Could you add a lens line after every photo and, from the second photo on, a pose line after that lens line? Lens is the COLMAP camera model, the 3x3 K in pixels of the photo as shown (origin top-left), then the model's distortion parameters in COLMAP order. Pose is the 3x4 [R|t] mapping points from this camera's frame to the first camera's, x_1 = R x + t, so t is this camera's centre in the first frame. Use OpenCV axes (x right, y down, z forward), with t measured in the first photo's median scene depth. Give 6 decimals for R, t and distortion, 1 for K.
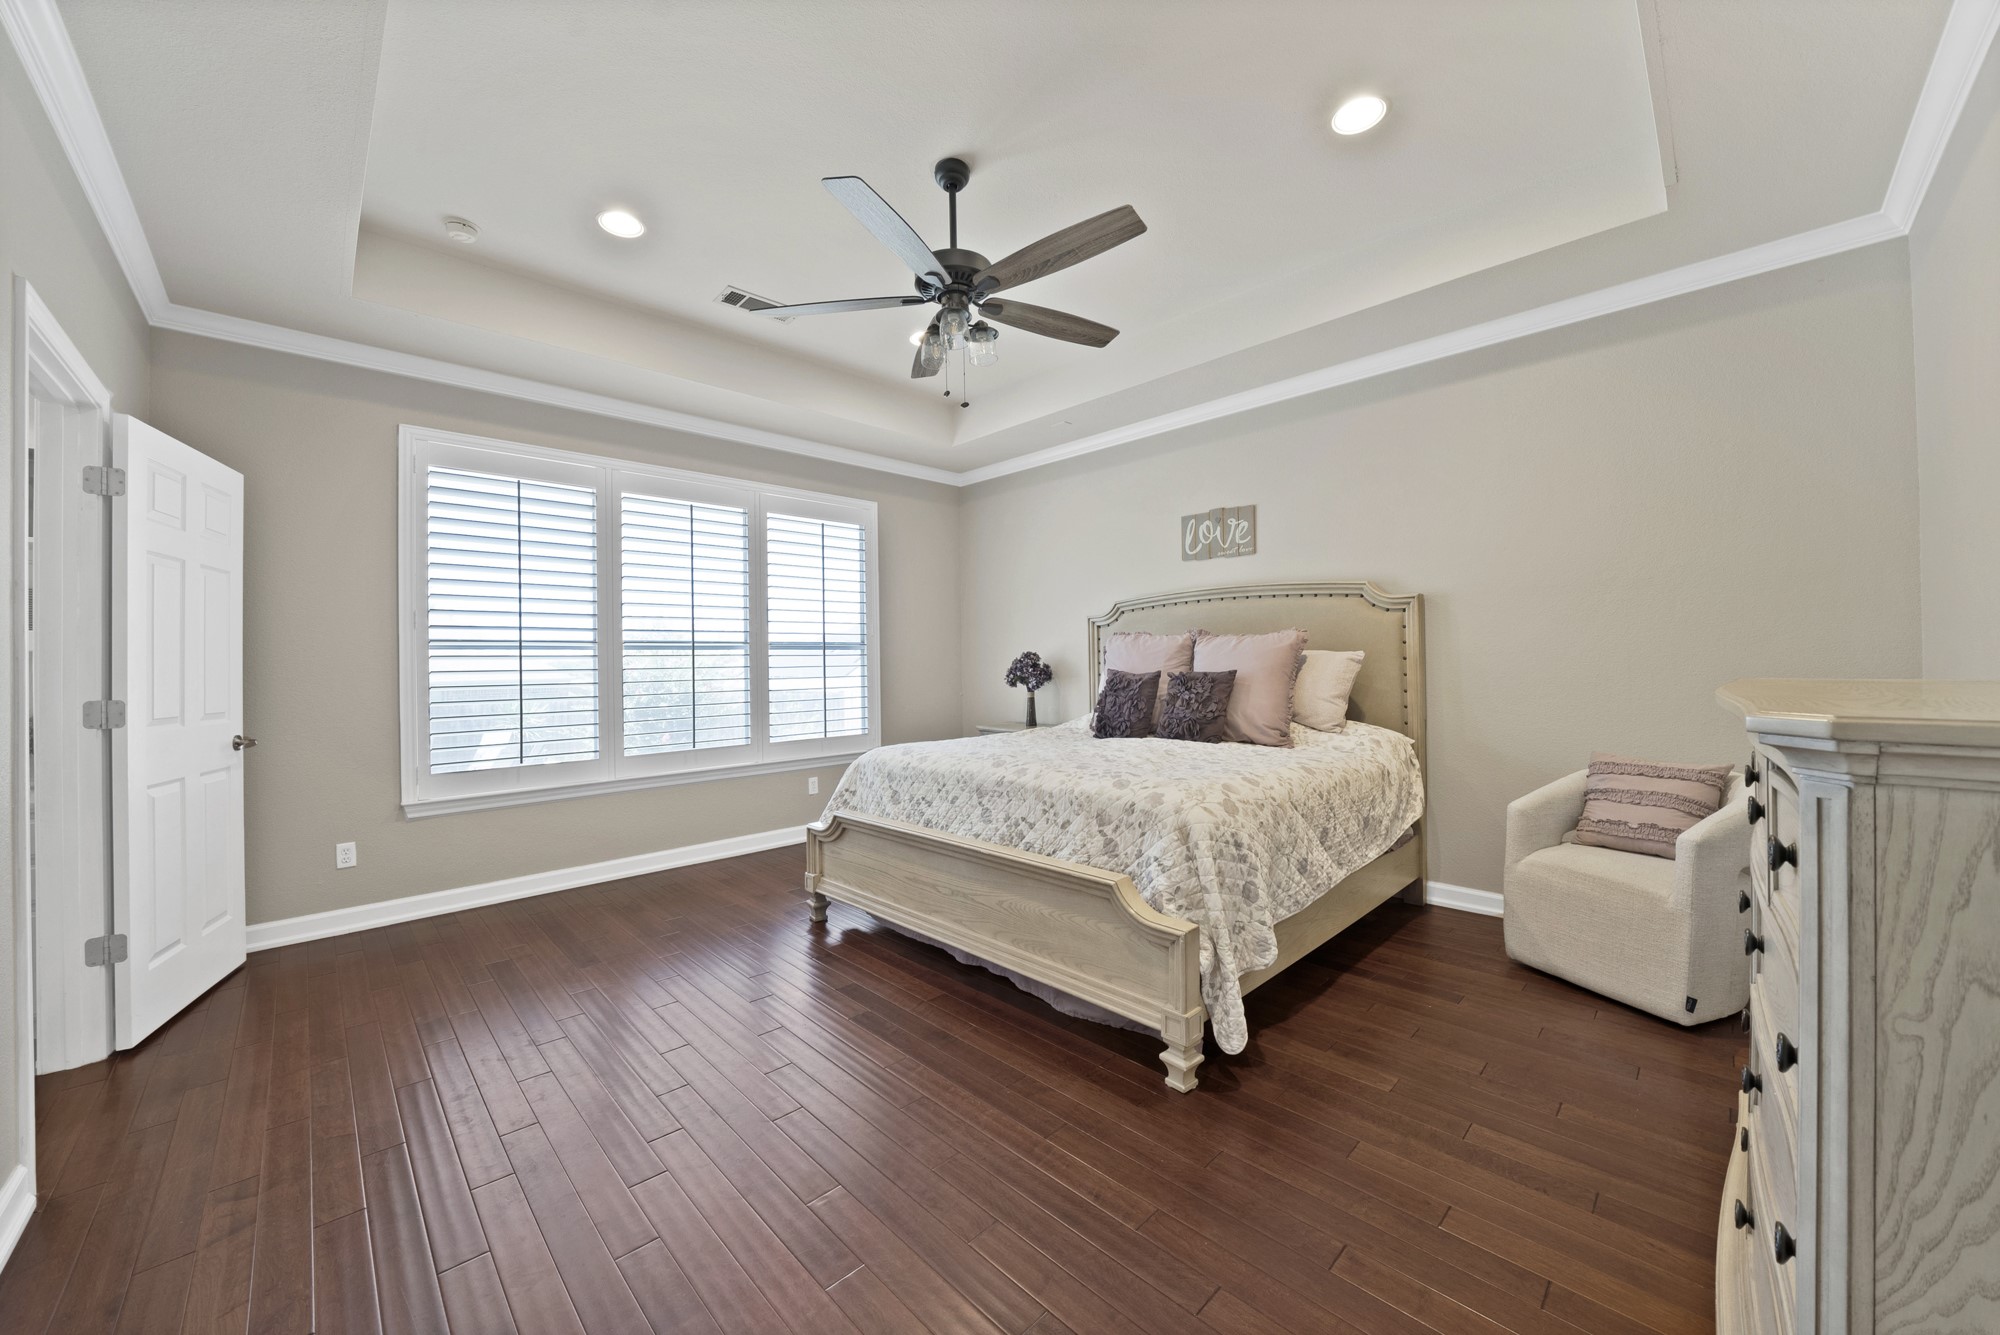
lens RADIAL K [[740.1, 0, 1004.2], [0, 740.1, 668.9], [0, 0, 1]] dist [-0.022502, 0.001974]
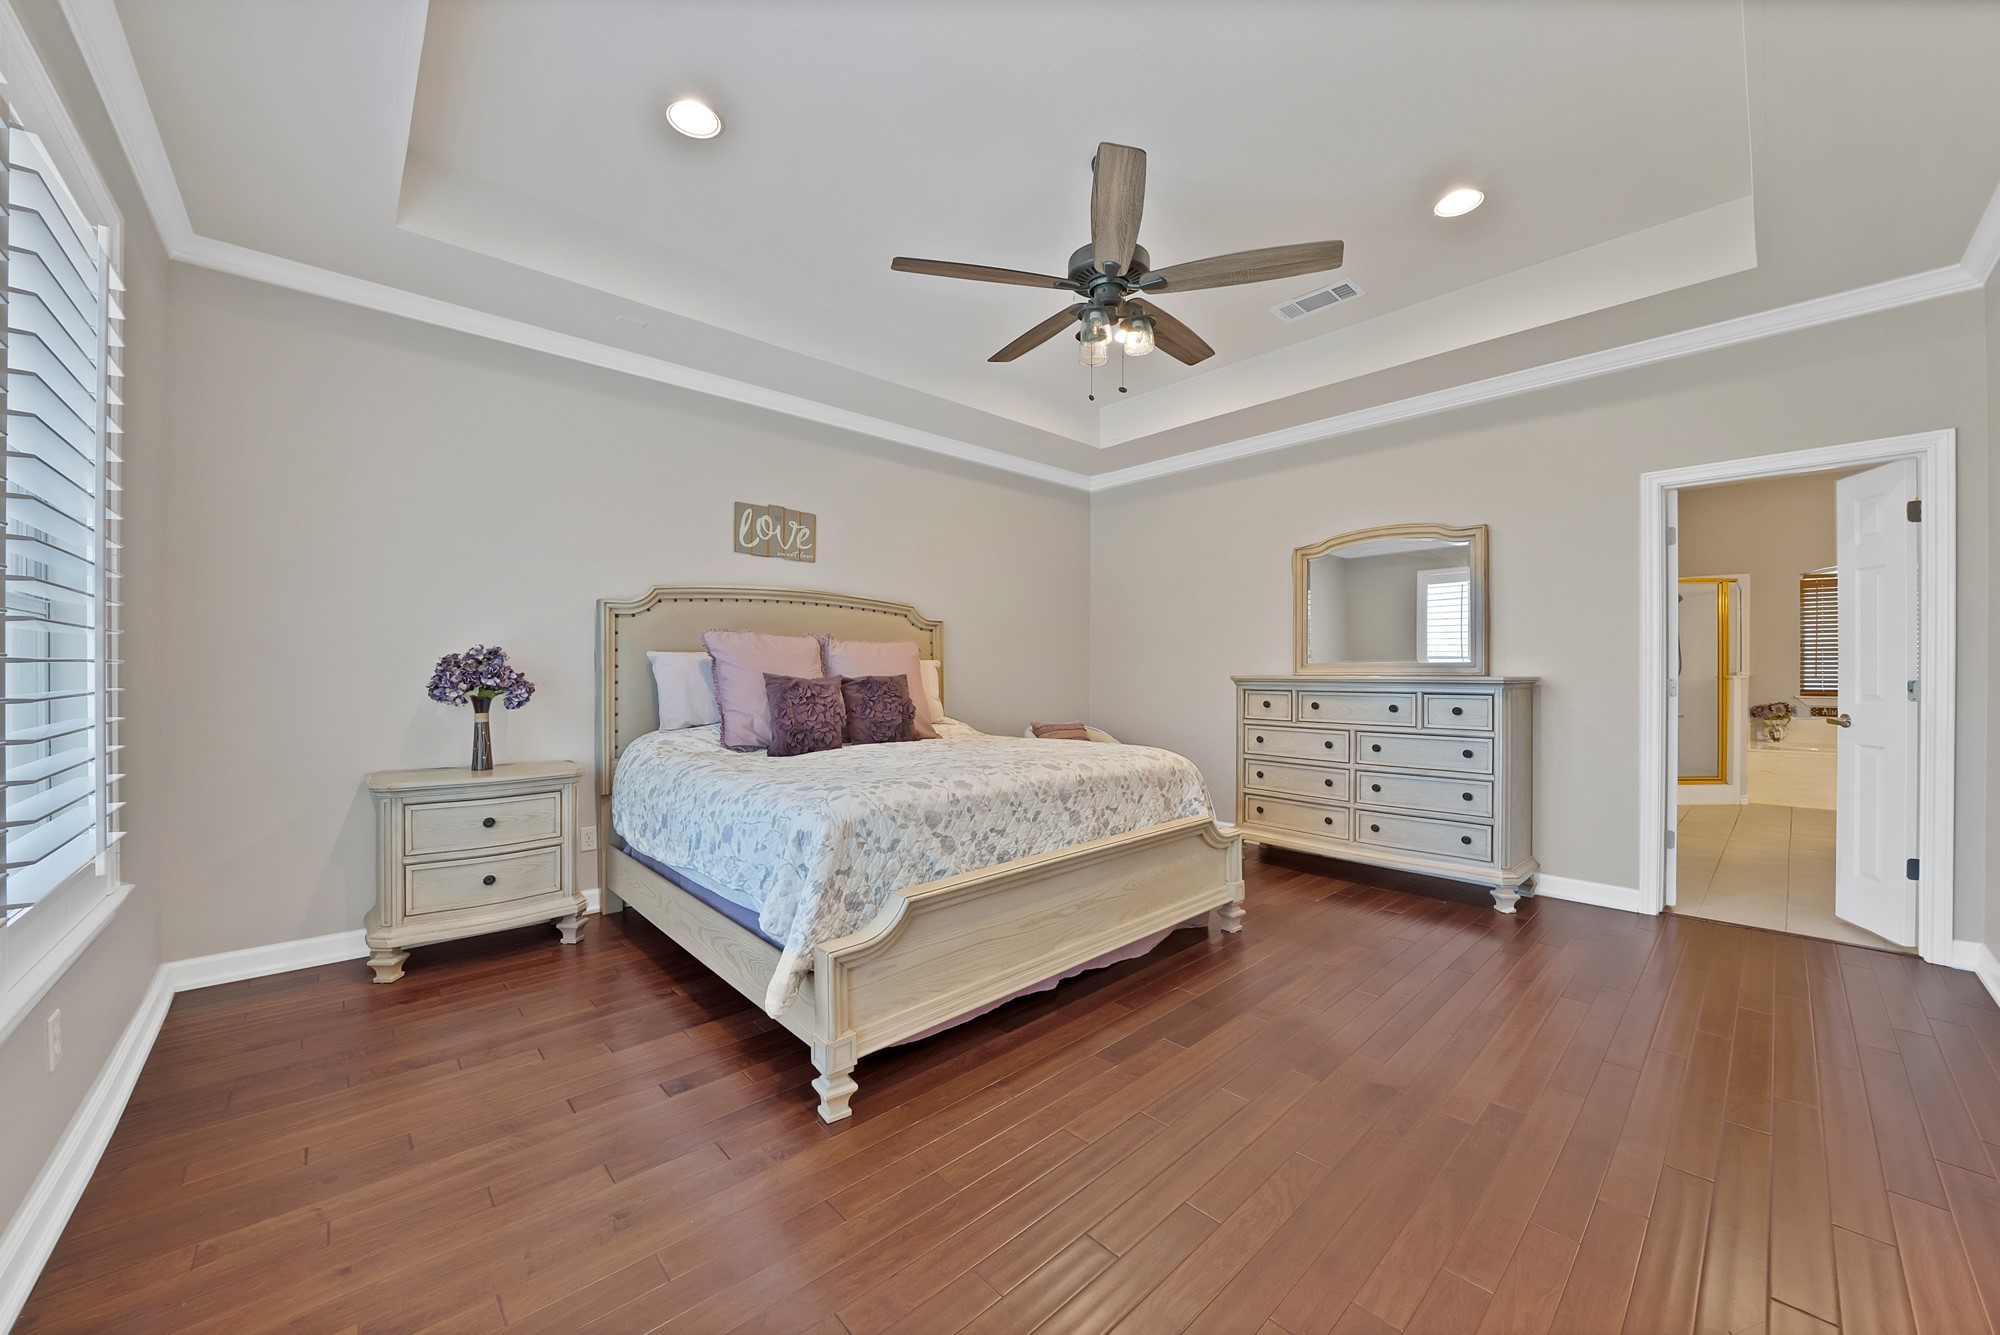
lens RADIAL K [[715.8, 0, 1001.7], [0, 715.8, 676.3], [0, 0, 1]] dist [-0.019912, 0.000496]
pose [[0.037501, 0.002252, 0.999294, -0.894567], [0.006770, 0.999974, -0.002508, 0.010571], [-0.999274, 0.006859, 0.037485, 0.969273]]
